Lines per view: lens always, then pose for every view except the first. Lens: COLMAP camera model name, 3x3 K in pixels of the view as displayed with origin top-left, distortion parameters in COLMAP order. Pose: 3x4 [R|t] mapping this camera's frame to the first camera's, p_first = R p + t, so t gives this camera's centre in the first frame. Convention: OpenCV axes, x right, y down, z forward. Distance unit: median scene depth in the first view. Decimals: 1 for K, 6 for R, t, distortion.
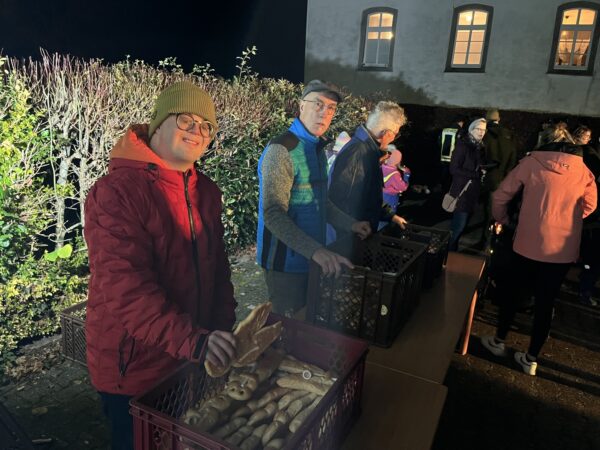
lens RADIAL K [[455.0, 0, 300.0], [0, 455.0, 227.6], [0, 0, 1]] dist [0.007787, -0.005478]
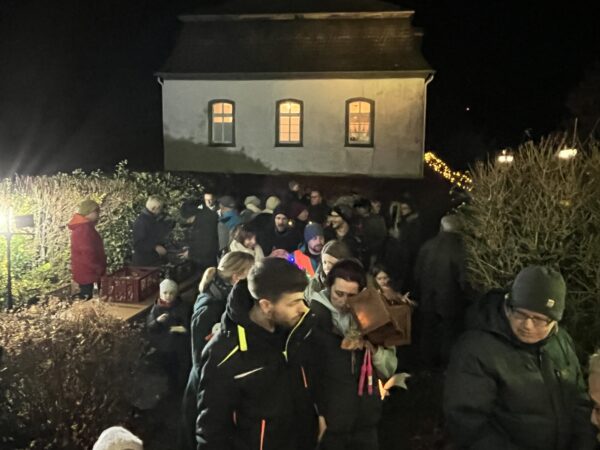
lens RADIAL K [[434.5, 0, 298.5], [0, 434.5, 224.0], [0, 0, 1]] dist [-0.003252, -0.001154]
pose [[0.956100, -0.075913, 0.283036, 0.011004], [0.112240, 0.987073, -0.114406, 0.031071], [-0.270693, 0.141152, 0.952261, -0.187310]]
